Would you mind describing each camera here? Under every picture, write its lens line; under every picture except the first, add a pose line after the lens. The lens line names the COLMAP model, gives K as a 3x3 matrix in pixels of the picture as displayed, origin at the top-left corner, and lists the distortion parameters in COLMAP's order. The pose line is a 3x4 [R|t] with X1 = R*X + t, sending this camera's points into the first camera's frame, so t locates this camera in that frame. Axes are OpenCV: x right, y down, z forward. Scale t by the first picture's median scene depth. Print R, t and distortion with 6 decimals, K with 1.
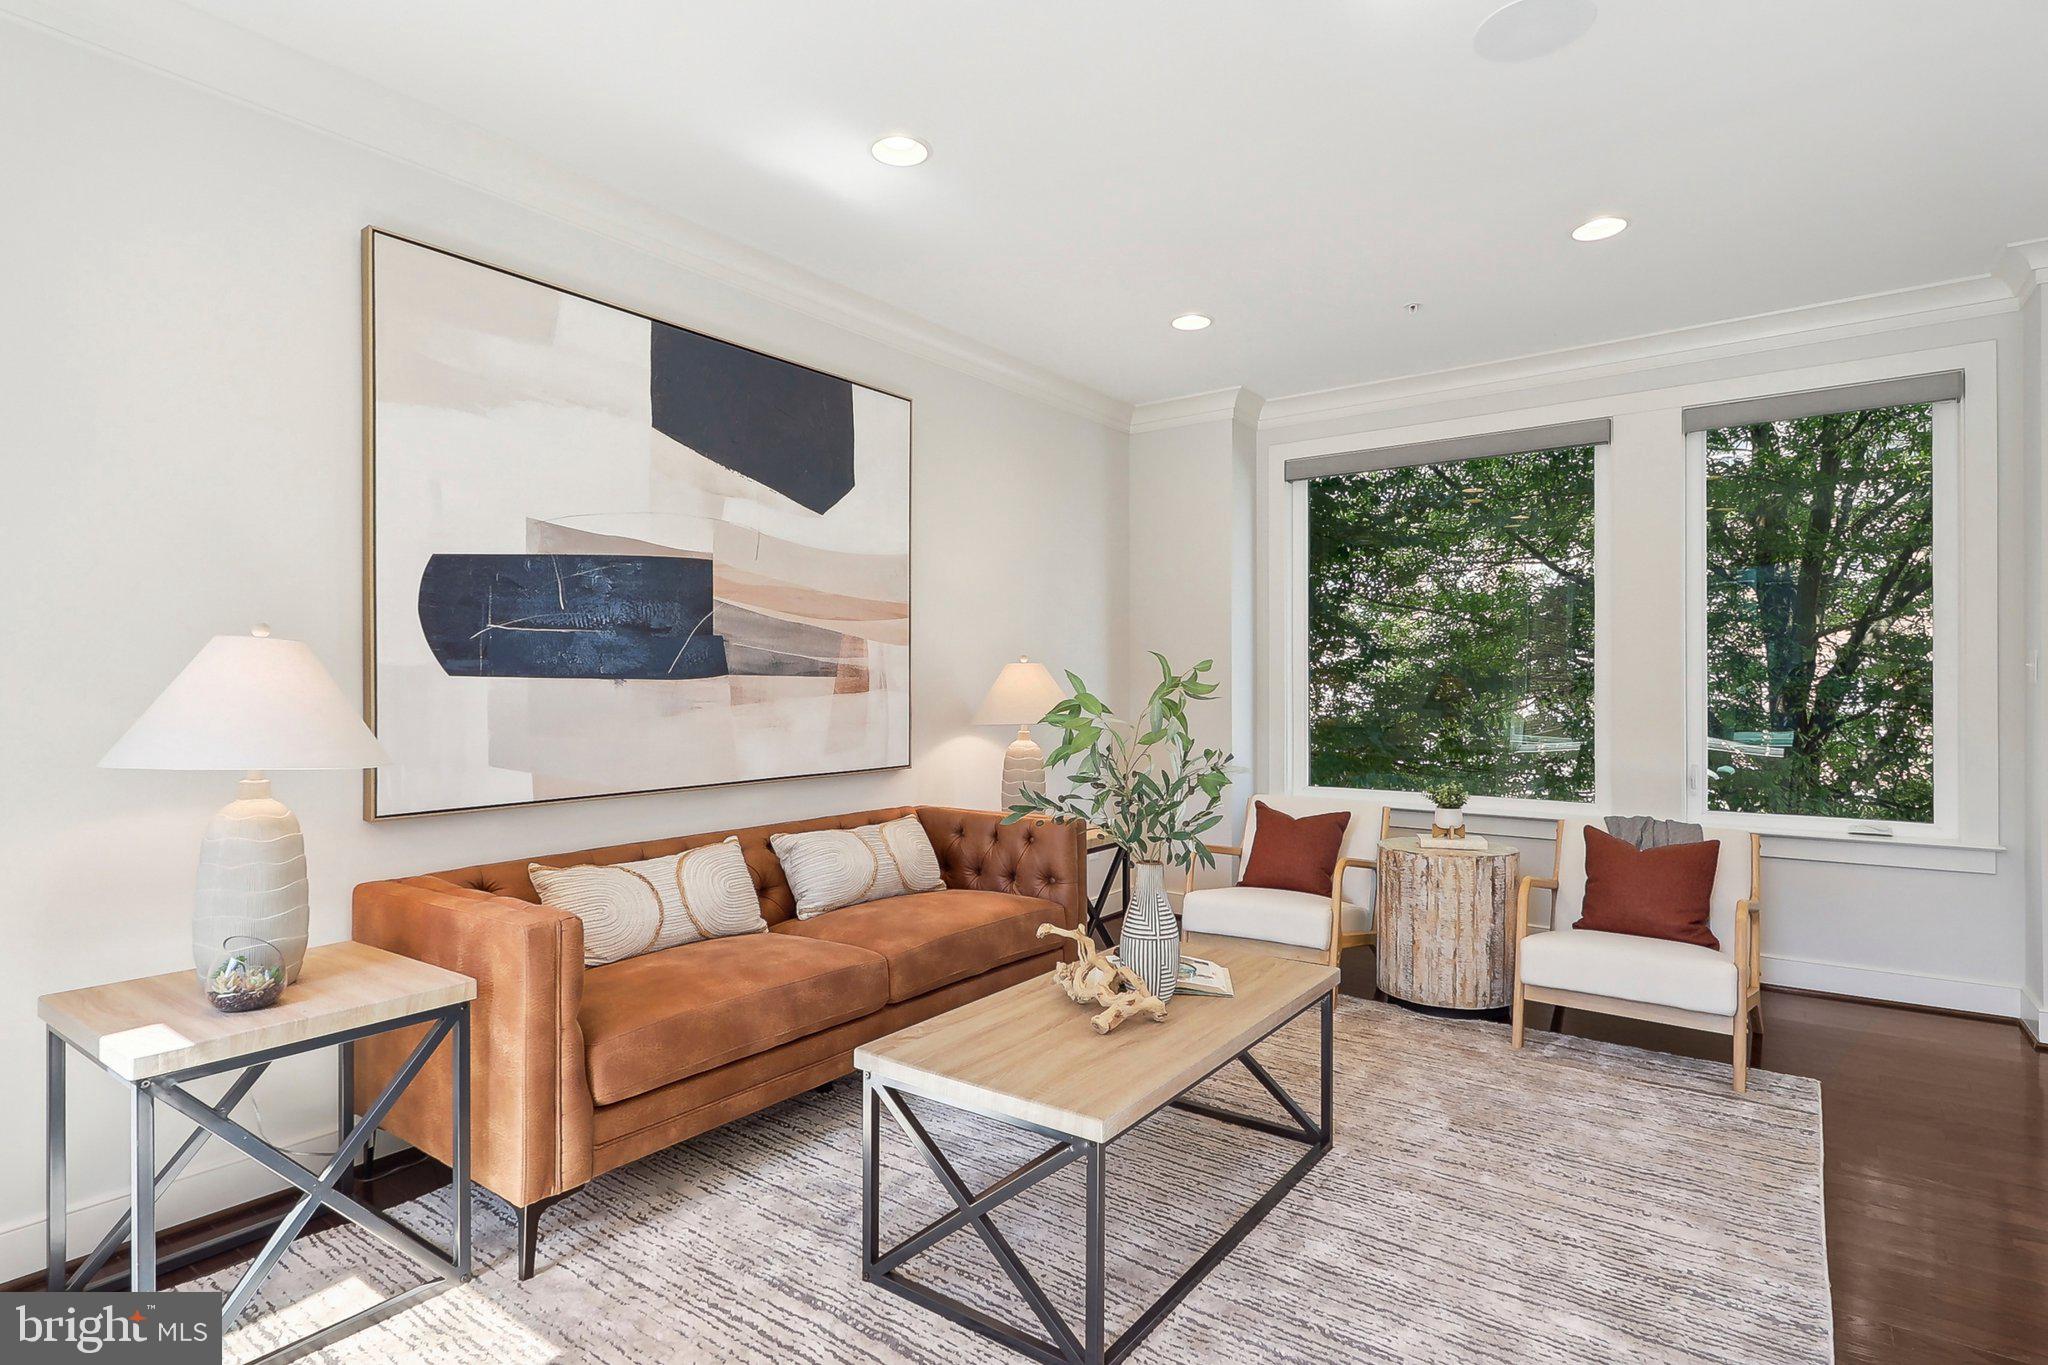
lens RADIAL K [[1035.3, 0, 1042.0], [0, 1035.3, 685.6], [0, 0, 1]] dist [0.000507, -0.000646]
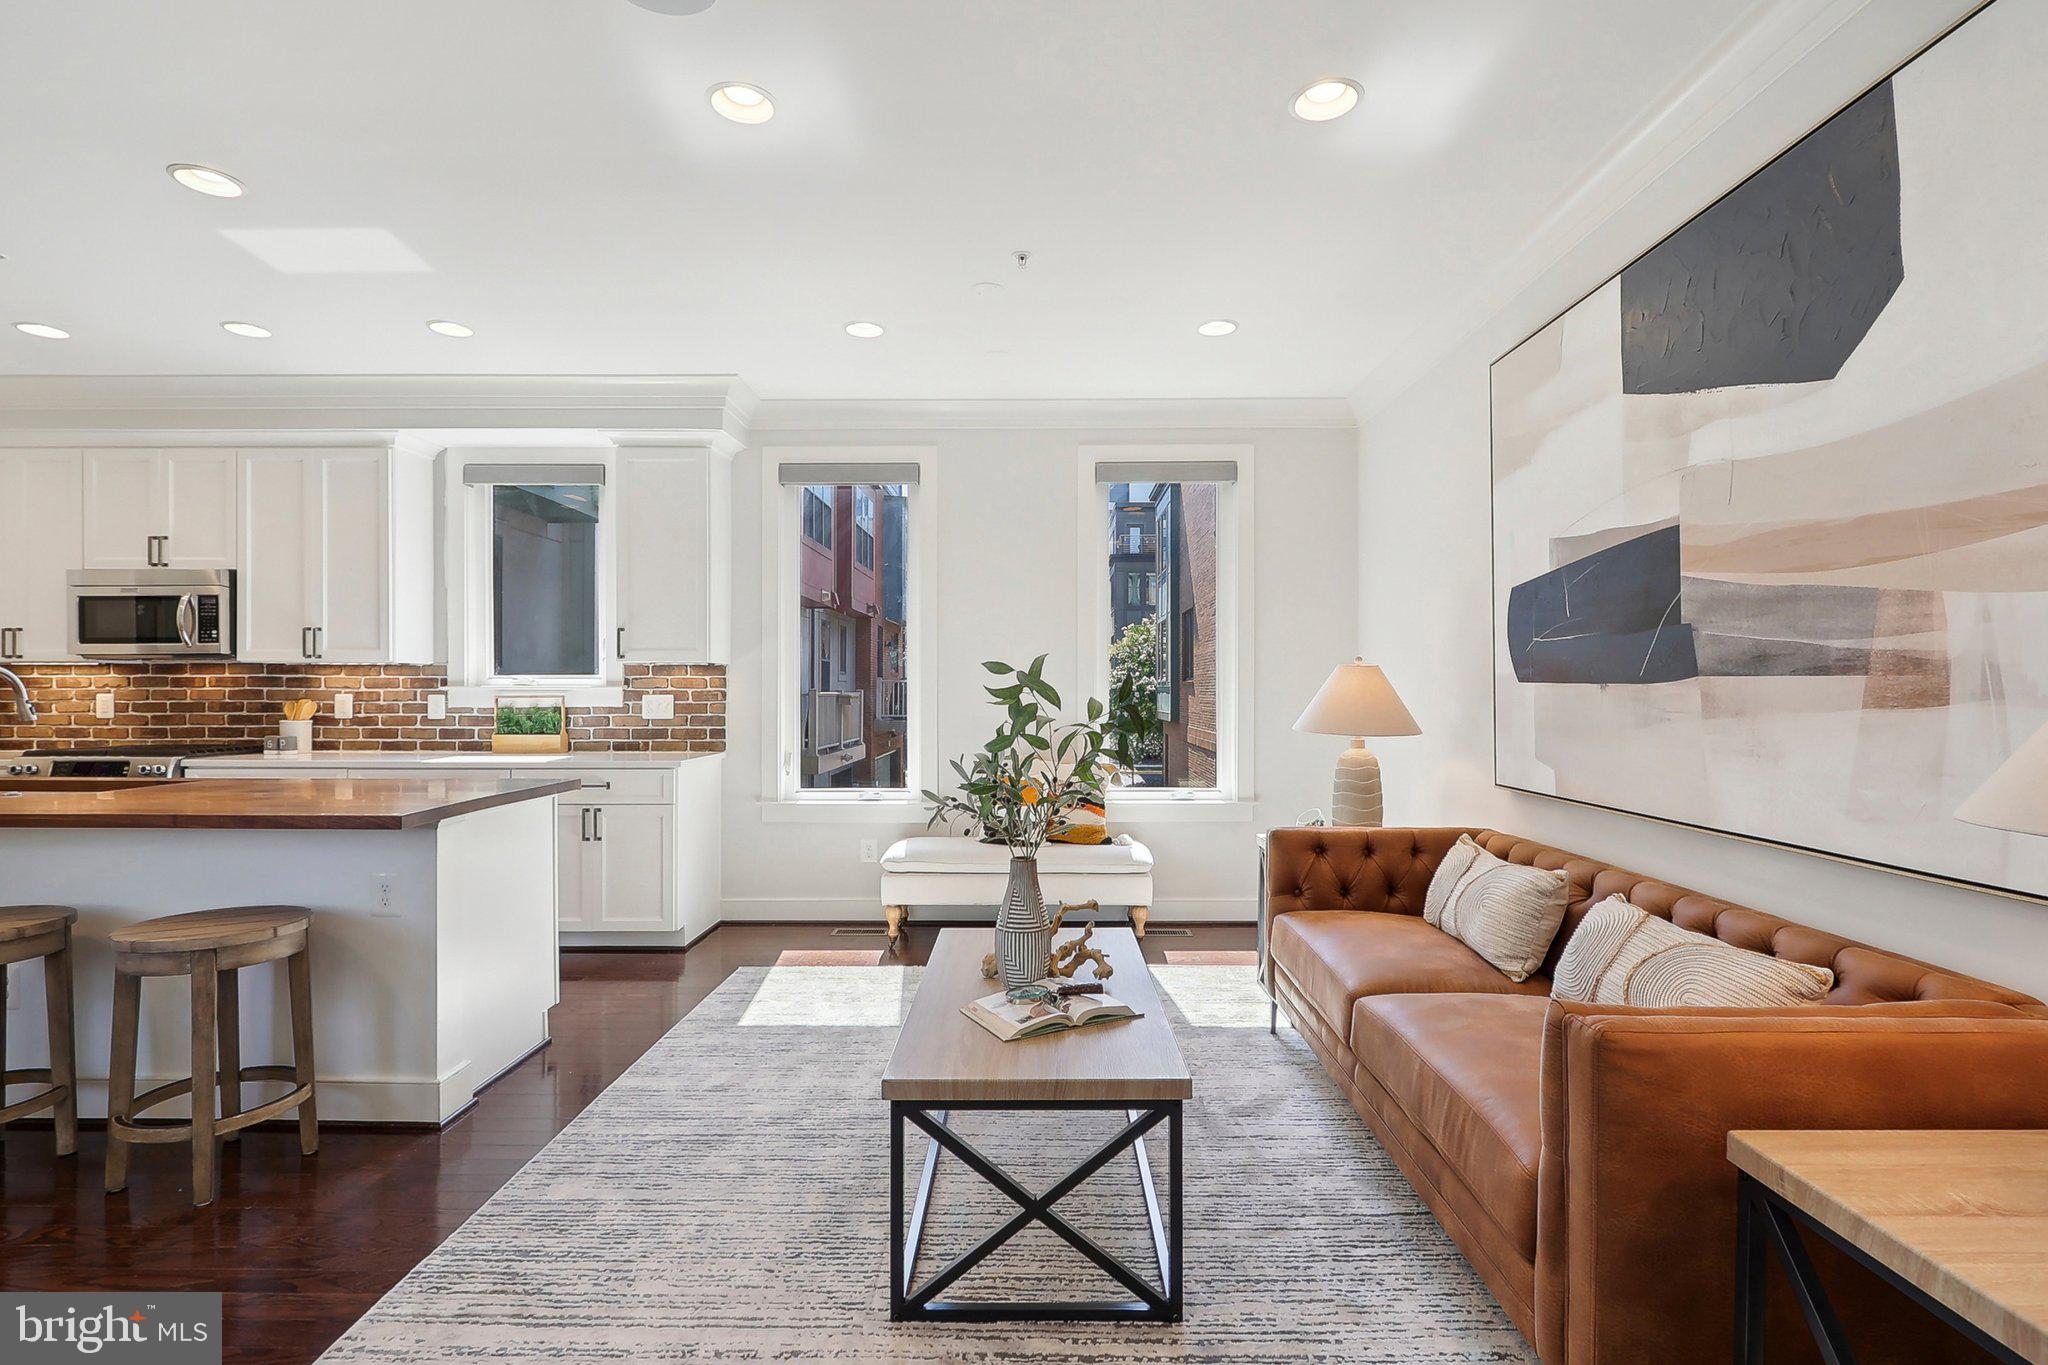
lens RADIAL K [[1004.9, 0, 1022.4], [0, 1004.9, 688.0], [0, 0, 1]] dist [0.002958, -0.002519]
pose [[-0.821656, -0.001673, -0.569982, 0.450495], [-0.003036, 0.999994, 0.001442, -0.001527], [0.569976, 0.002916, -0.821656, 1.220011]]
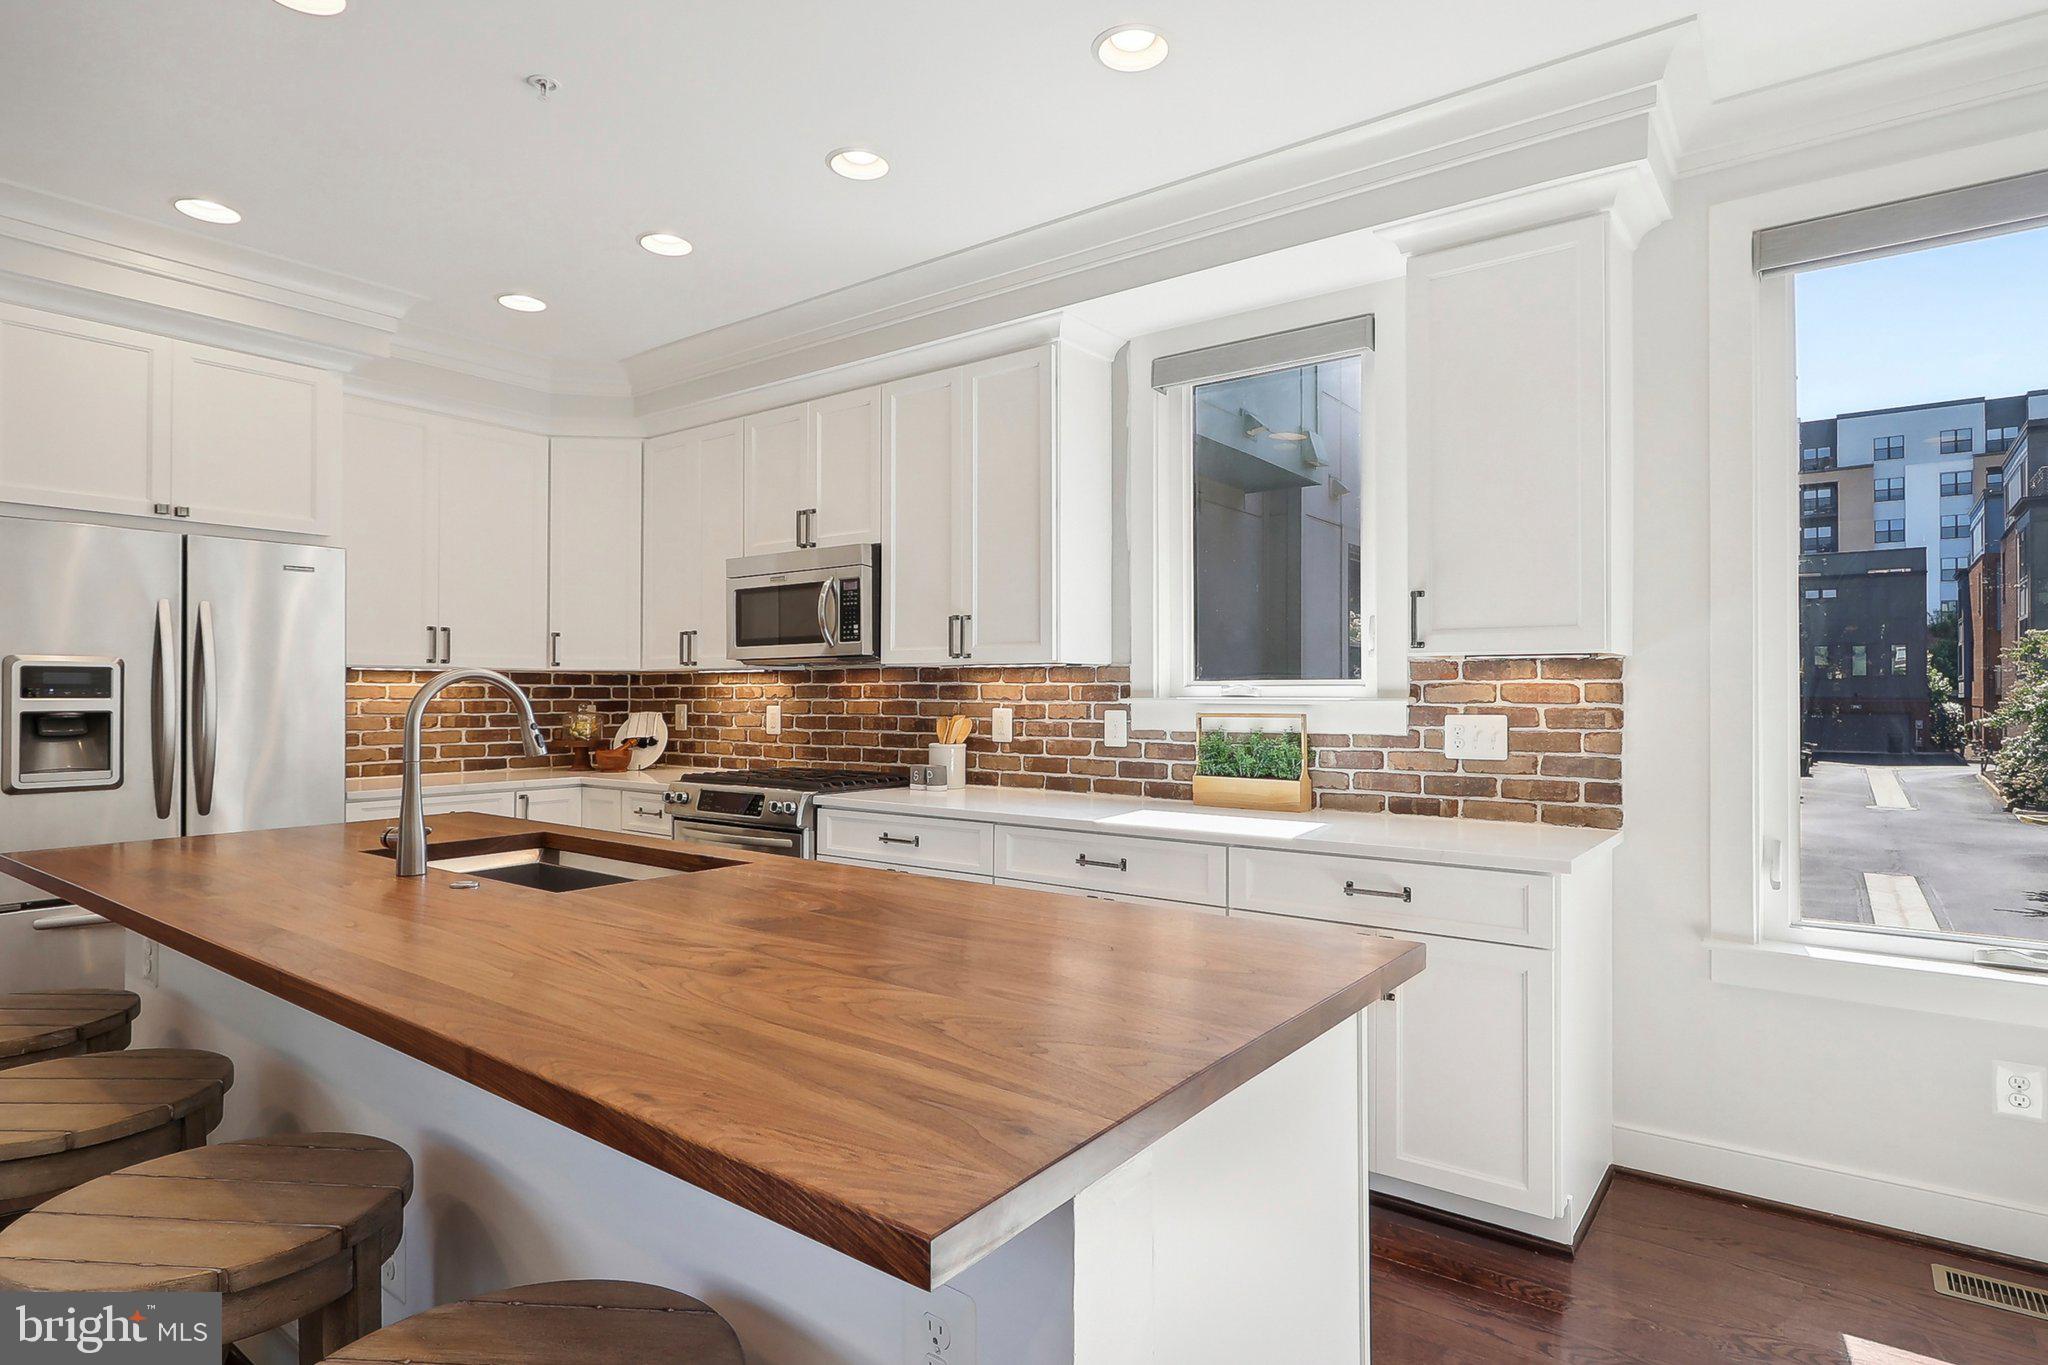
lens RADIAL K [[1048.9, 0, 1001.1], [0, 1048.9, 683.5], [0, 0, 1]] dist [0.008071, -0.000697]
pose [[-0.999953, -0.000567, 0.009726, 0.419008], [-0.000617, 0.999987, -0.005117, -0.007956], [-0.009723, -0.005122, -0.999940, 0.569399]]
